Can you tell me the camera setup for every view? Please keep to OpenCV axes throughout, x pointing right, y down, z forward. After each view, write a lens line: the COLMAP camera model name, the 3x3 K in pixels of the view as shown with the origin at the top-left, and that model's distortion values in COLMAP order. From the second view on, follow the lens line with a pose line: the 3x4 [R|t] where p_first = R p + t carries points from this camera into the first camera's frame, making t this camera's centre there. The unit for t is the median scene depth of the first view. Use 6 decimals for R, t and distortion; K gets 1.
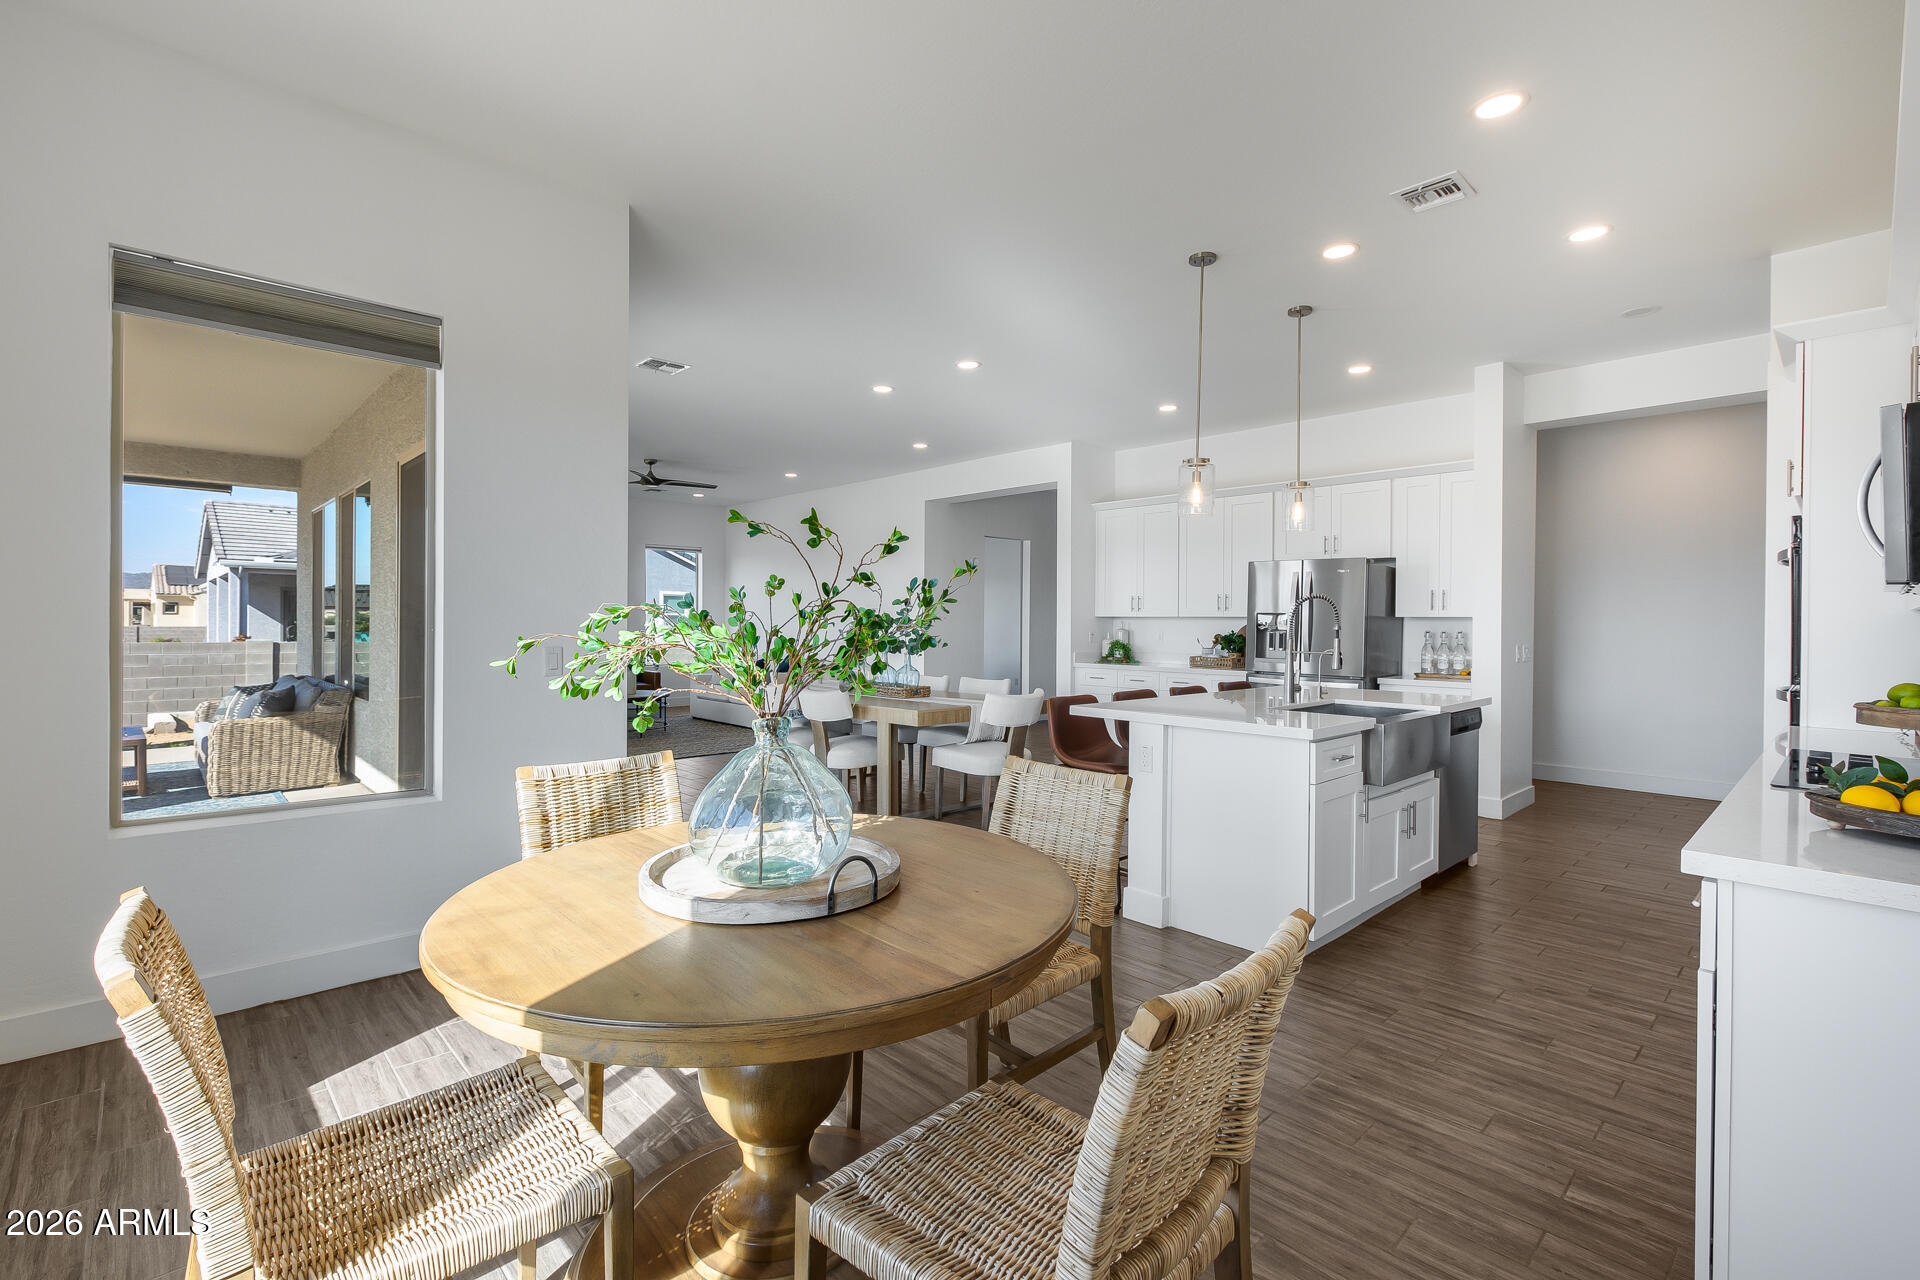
lens RADIAL K [[860.5, 0, 955.8], [0, 860.5, 627.2], [0, 0, 1]] dist [0.000008, 0.000226]
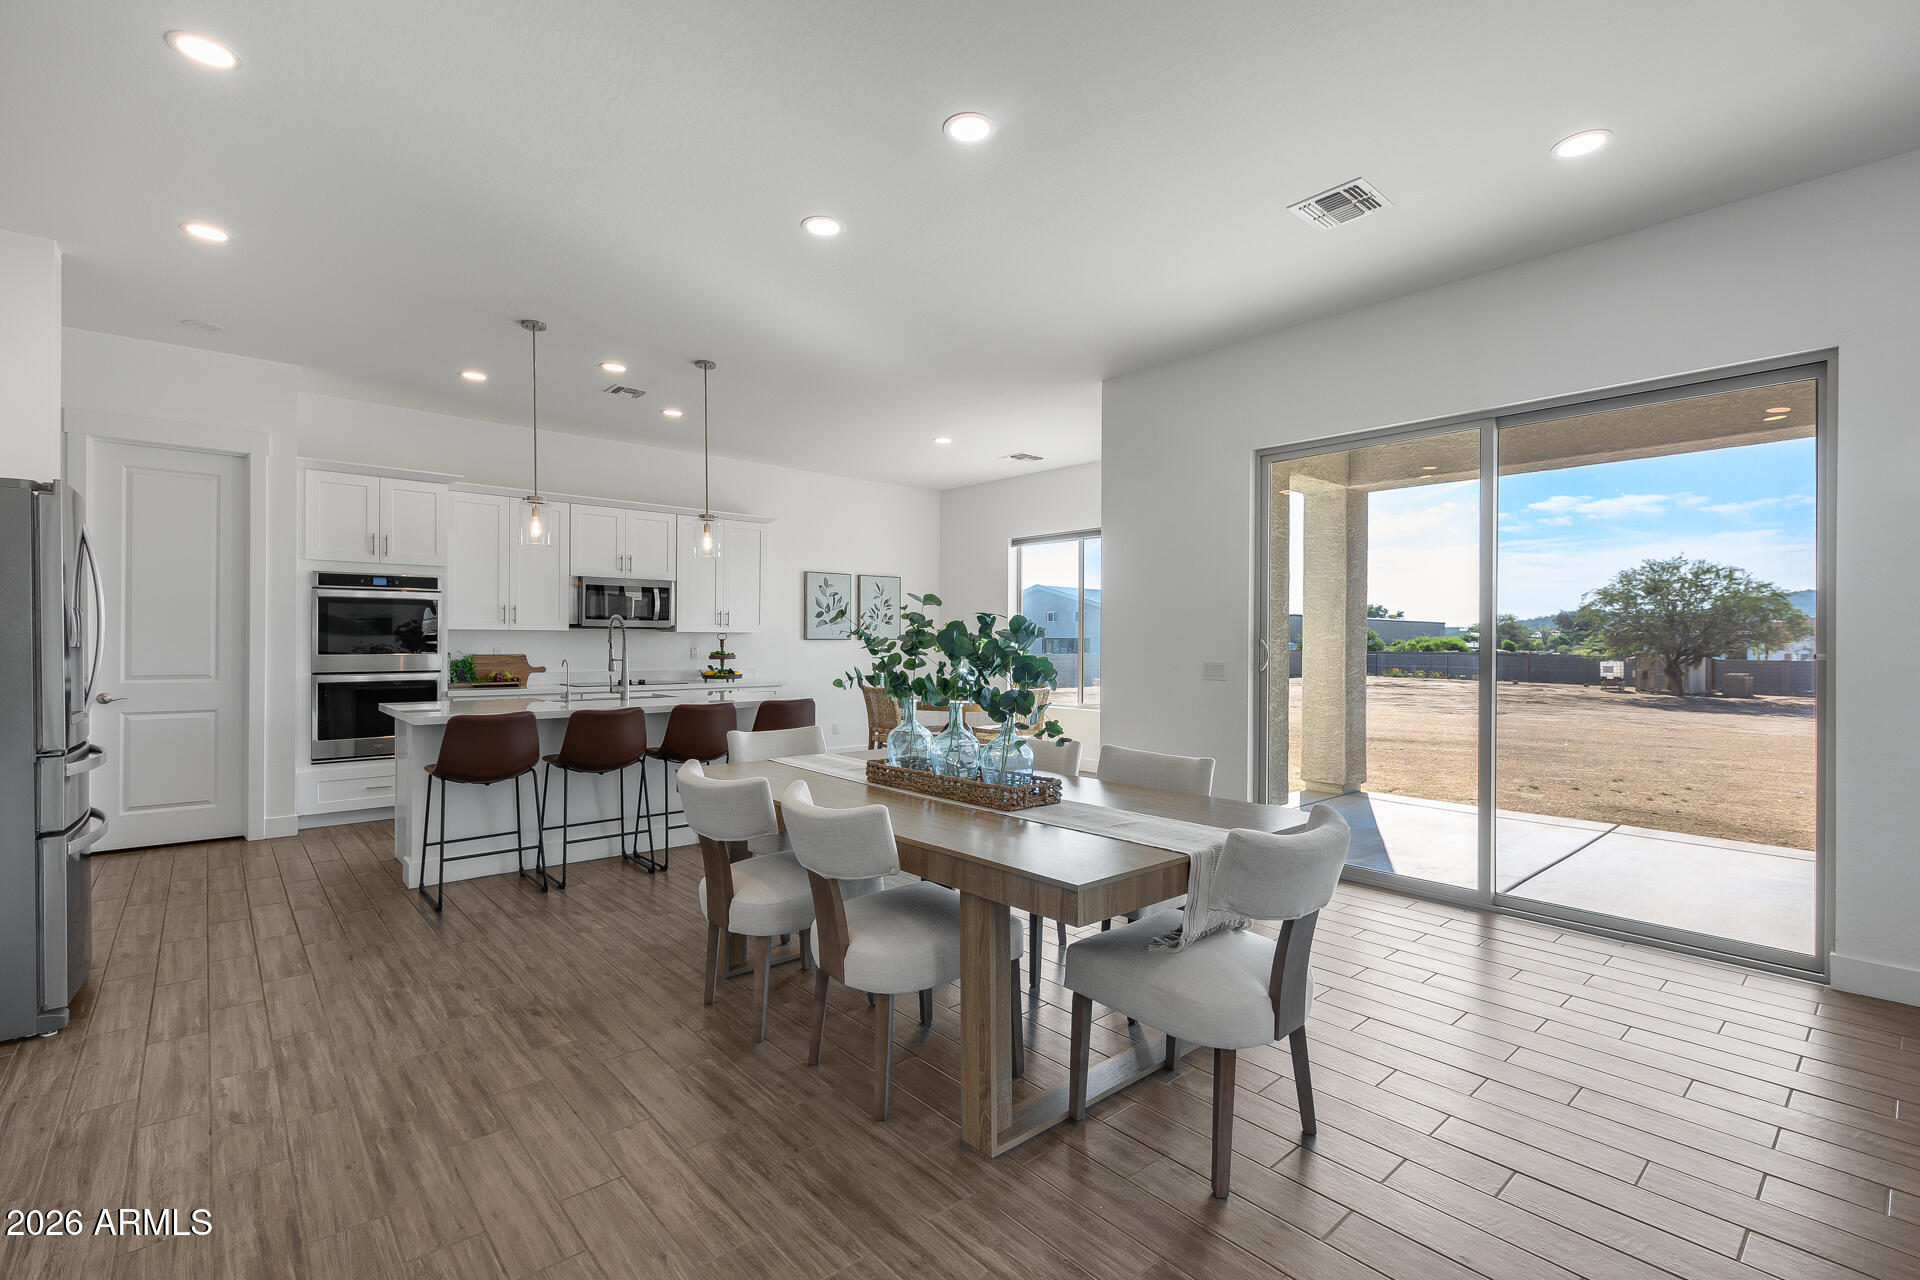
lens RADIAL K [[857.7, 0, 950.4], [0, 857.7, 646.9], [0, 0, 1]] dist [-0.000777, -0.000216]
pose [[-0.998792, -0.013453, 0.047260, -0.099788], [-0.012911, 0.999847, 0.011773, -0.008239], [-0.047411, 0.011149, -0.998813, 1.456022]]
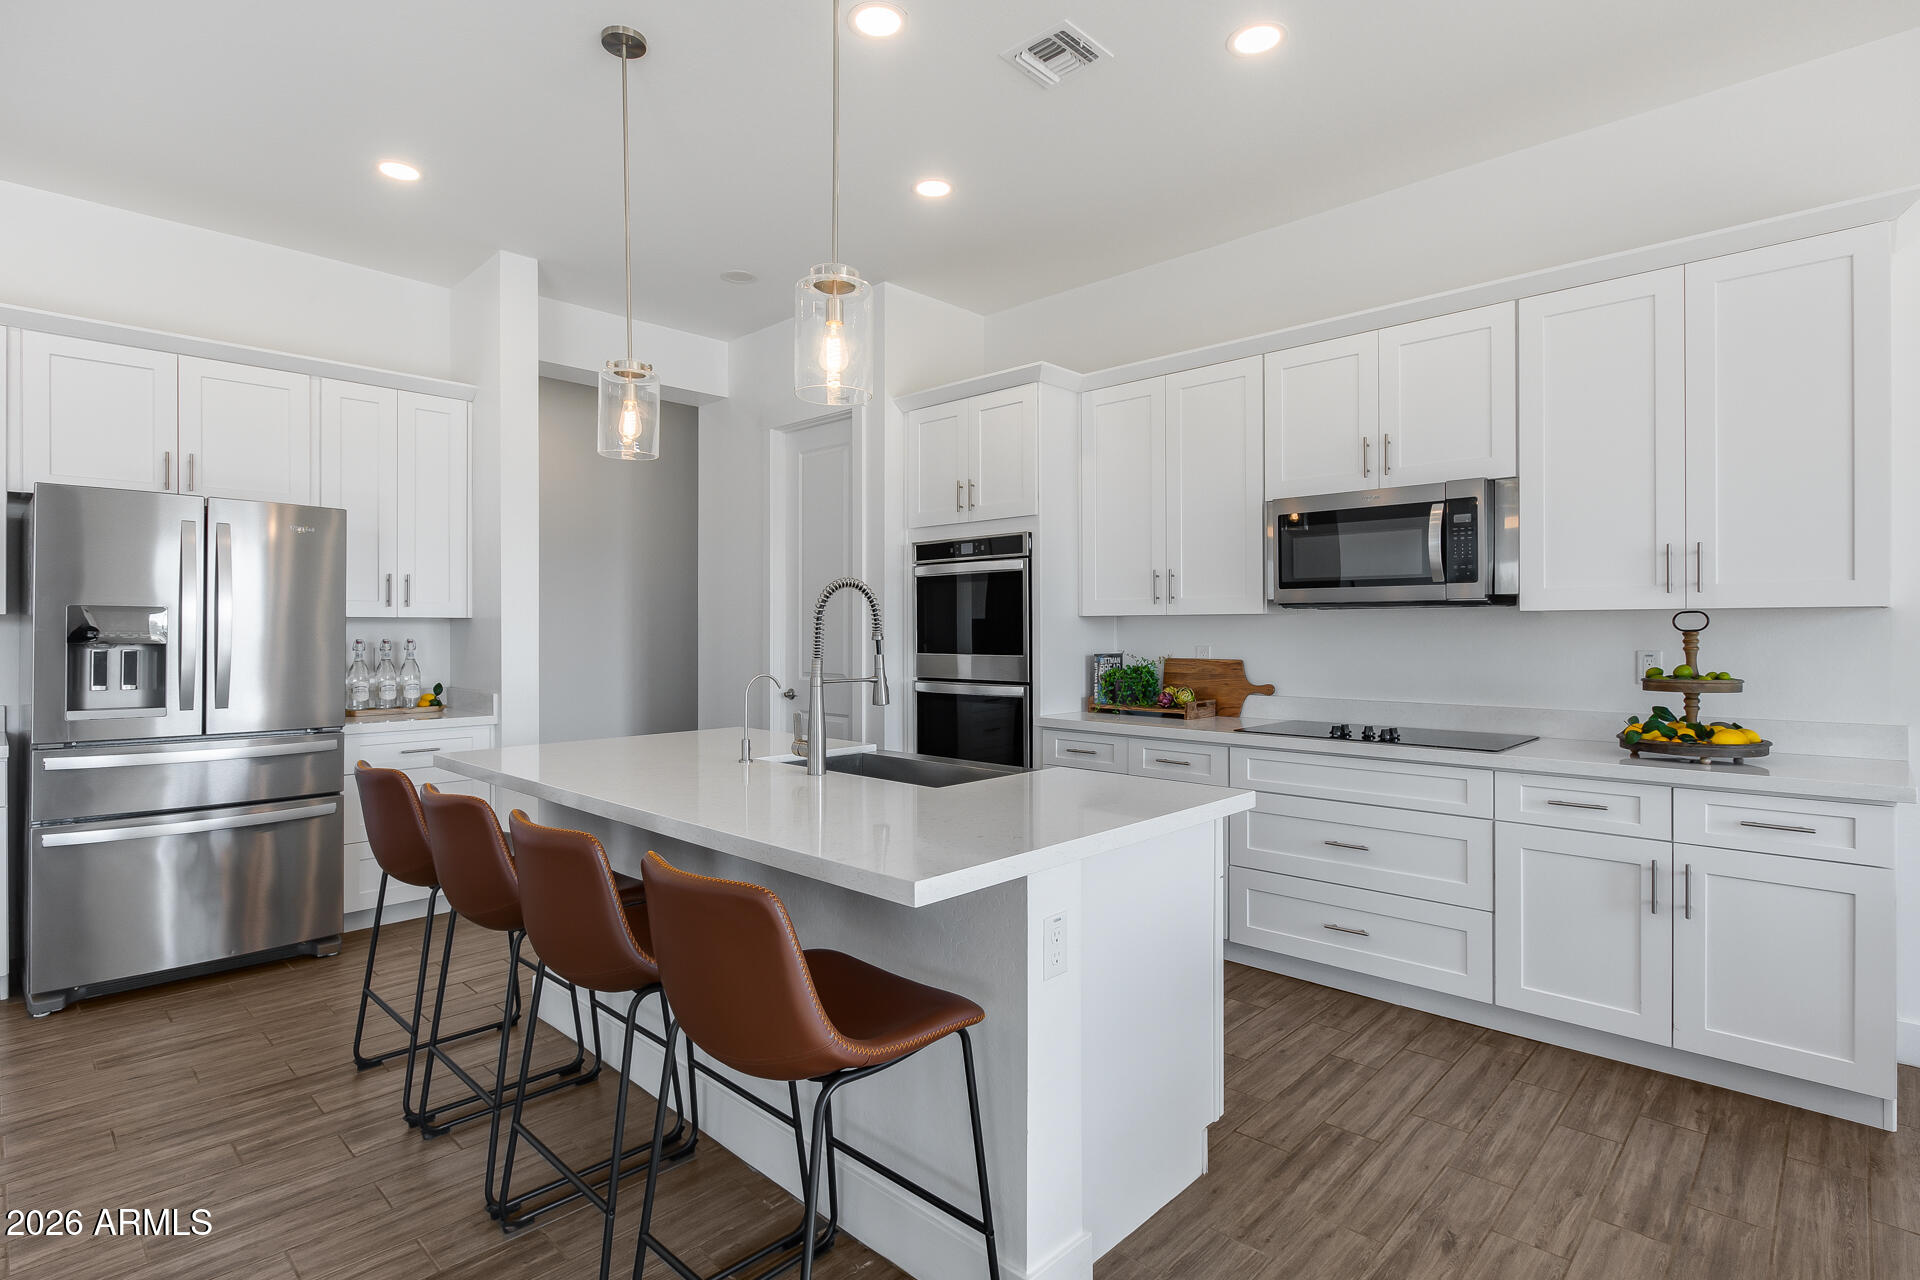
lens RADIAL K [[944.1, 0, 960.0], [0, 944.1, 640.0], [0, 0, 1]] dist [-0.010560, 0.000301]
pose [[-0.046161, -0.020610, 0.998721, -0.141020], [0.006309, 0.999761, 0.020924, -0.007053], [-0.998914, 0.007267, -0.046020, 0.605006]]
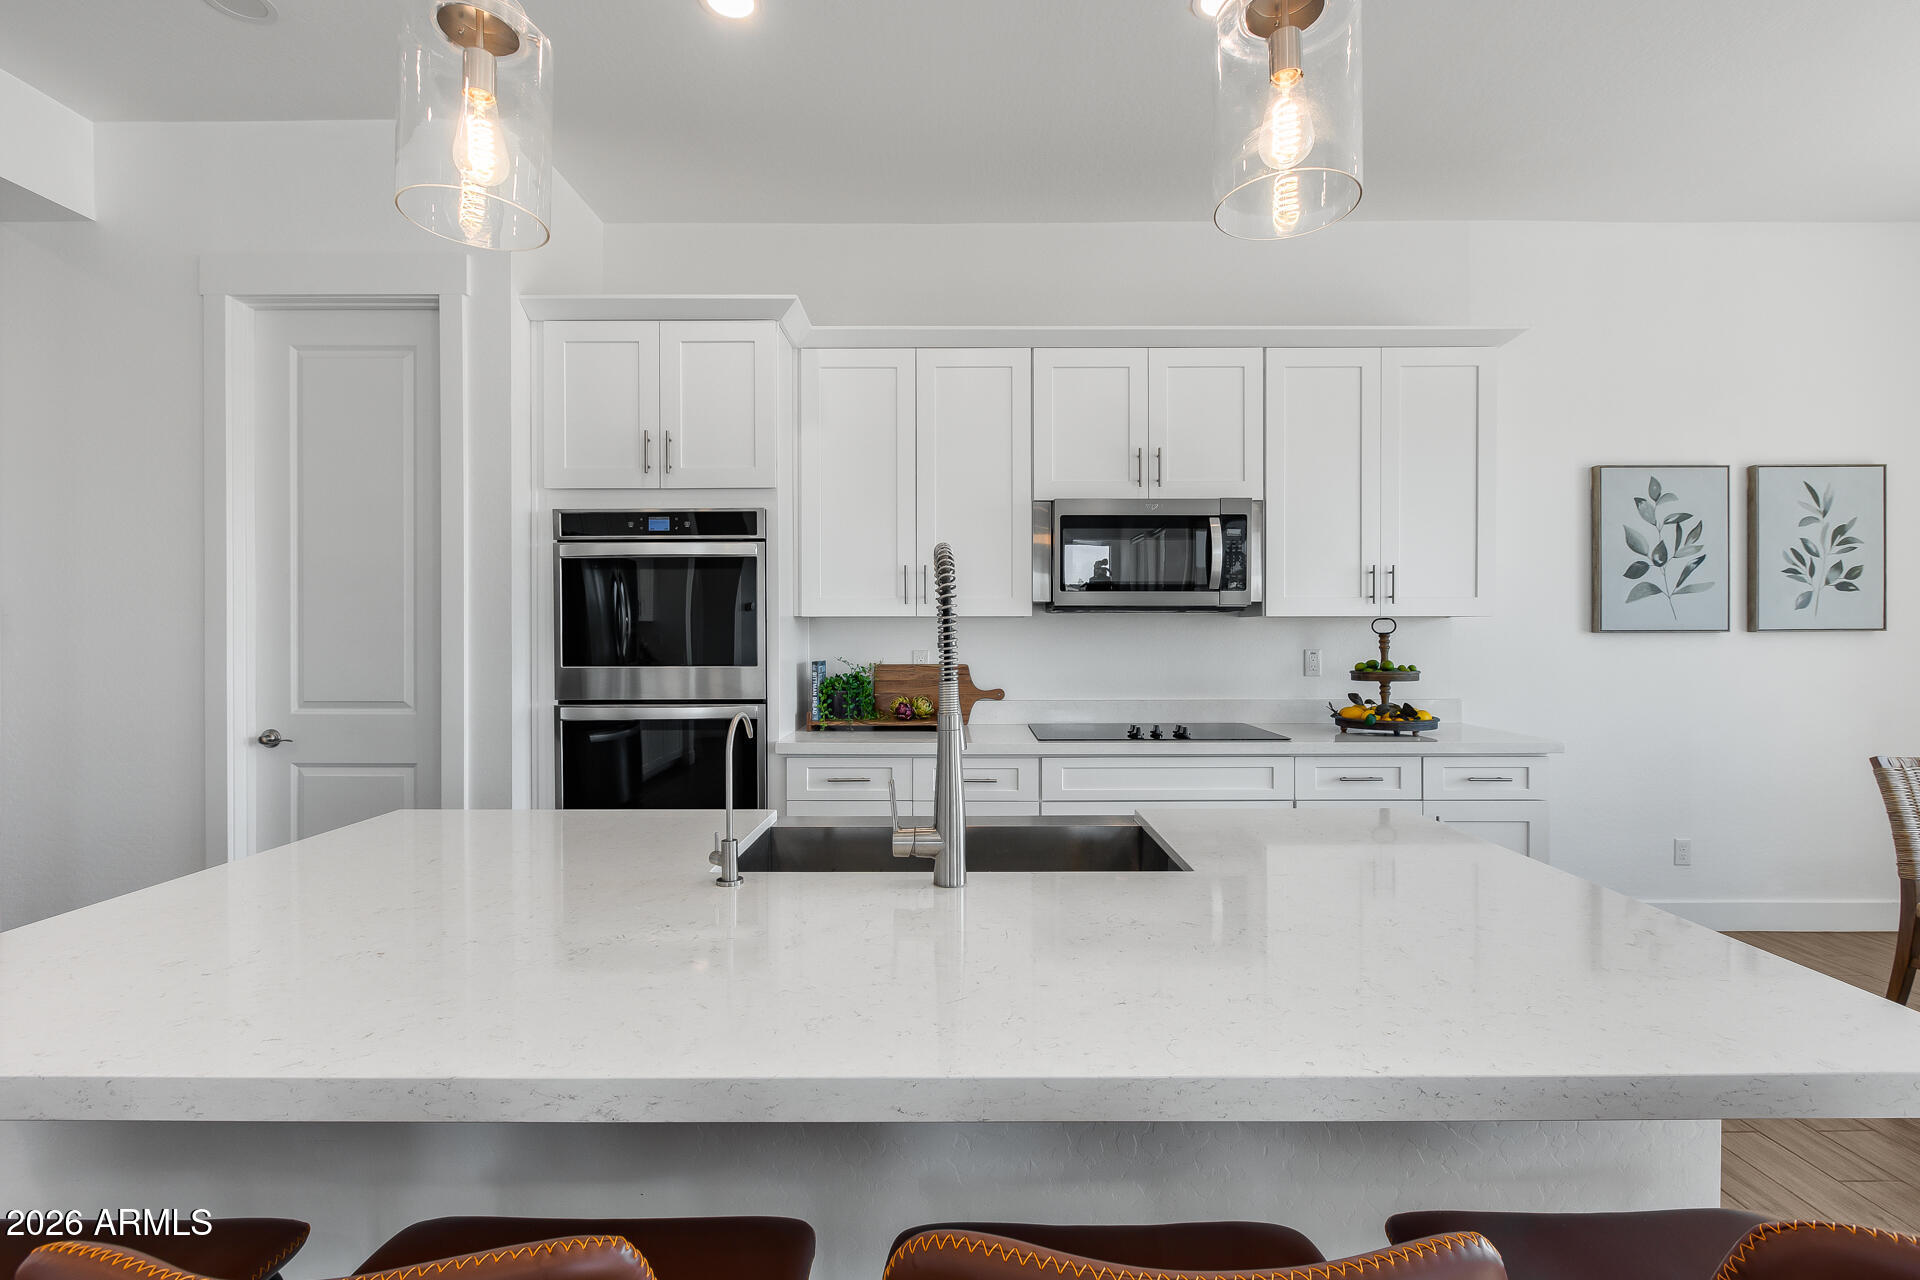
lens RADIAL K [[862.2, 0, 960.0], [0, 862.2, 640.0], [0, 0, 1]] dist [-0.002694, -0.000278]
pose [[-0.723461, -0.013494, 0.690233, 0.108447], [-0.001555, 0.999838, 0.017916, -0.004904], [-0.690363, 0.011888, -0.723365, 0.795777]]
